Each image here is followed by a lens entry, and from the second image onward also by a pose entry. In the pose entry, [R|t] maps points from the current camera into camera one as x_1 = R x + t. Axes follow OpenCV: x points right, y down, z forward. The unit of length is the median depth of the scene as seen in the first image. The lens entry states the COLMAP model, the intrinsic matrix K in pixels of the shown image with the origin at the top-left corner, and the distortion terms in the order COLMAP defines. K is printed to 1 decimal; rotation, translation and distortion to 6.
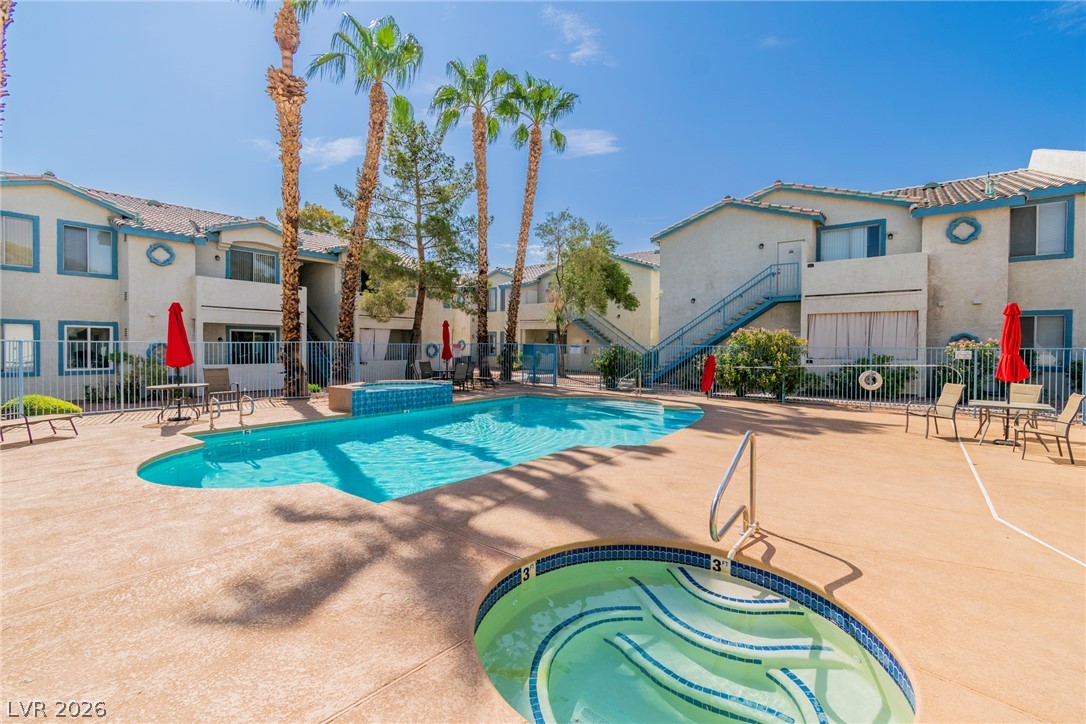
lens RADIAL K [[485.0, 0, 549.8], [0, 485.0, 351.3], [0, 0, 1]] dist [0.003907, -0.001779]
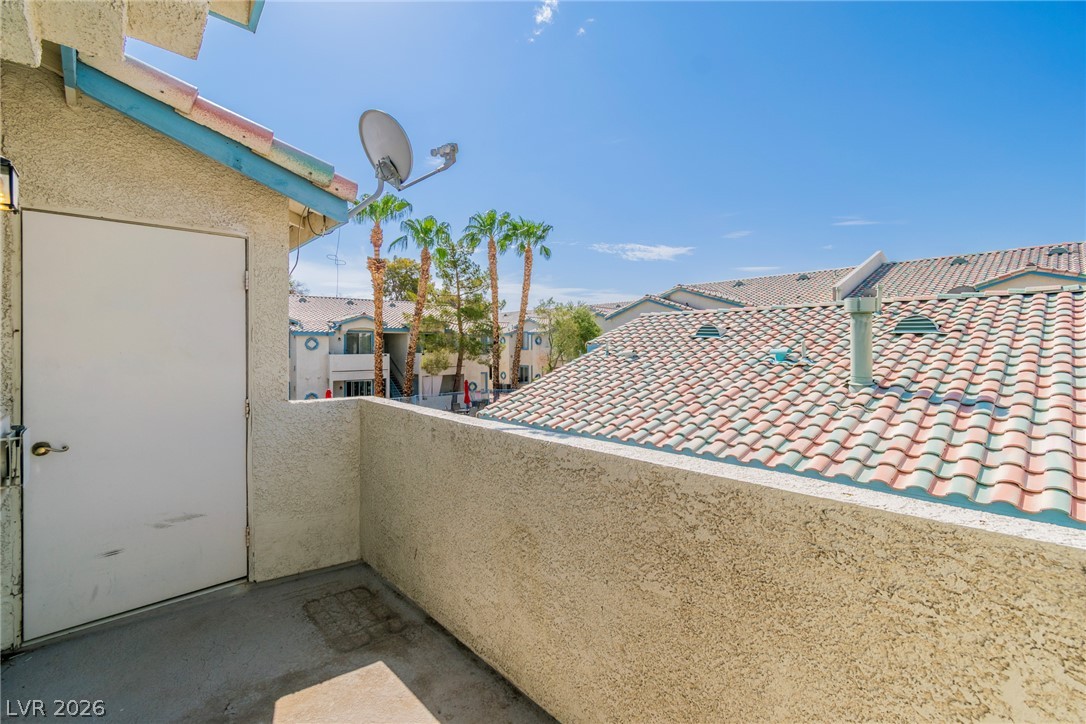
lens RADIAL K [[485.0, 0, 543.2], [0, 485.0, 340.0], [0, 0, 1]] dist [0.003907, -0.001779]
pose [[0.984418, -0.015857, -0.175128, 0.337840], [0.010636, 0.999472, -0.030711, -0.146699], [0.175522, 0.028370, 0.984067, -0.588600]]
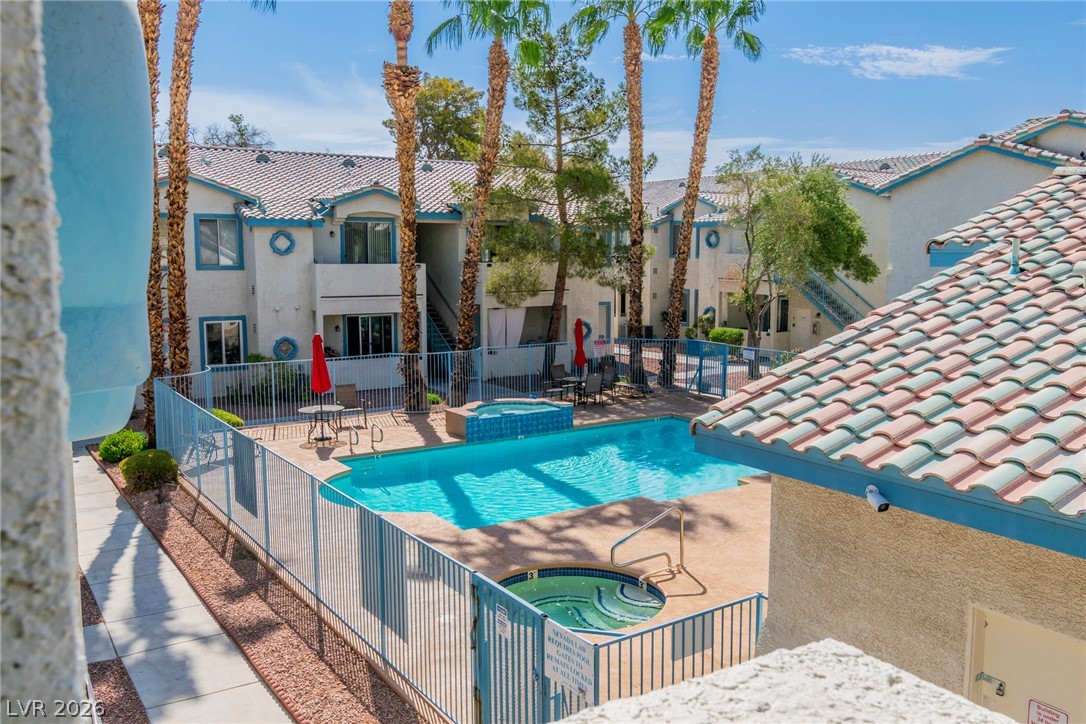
lens RADIAL K [[899.8, 0, 545.3], [0, 899.8, 363.9], [0, 0, 1]] dist [0.003543, 0.005061]
pose [[0.943276, 0.033804, -0.330284, 0.235468], [0.001793, 0.994270, 0.106882, -0.149973], [0.332005, -0.101411, 0.937811, -0.447799]]
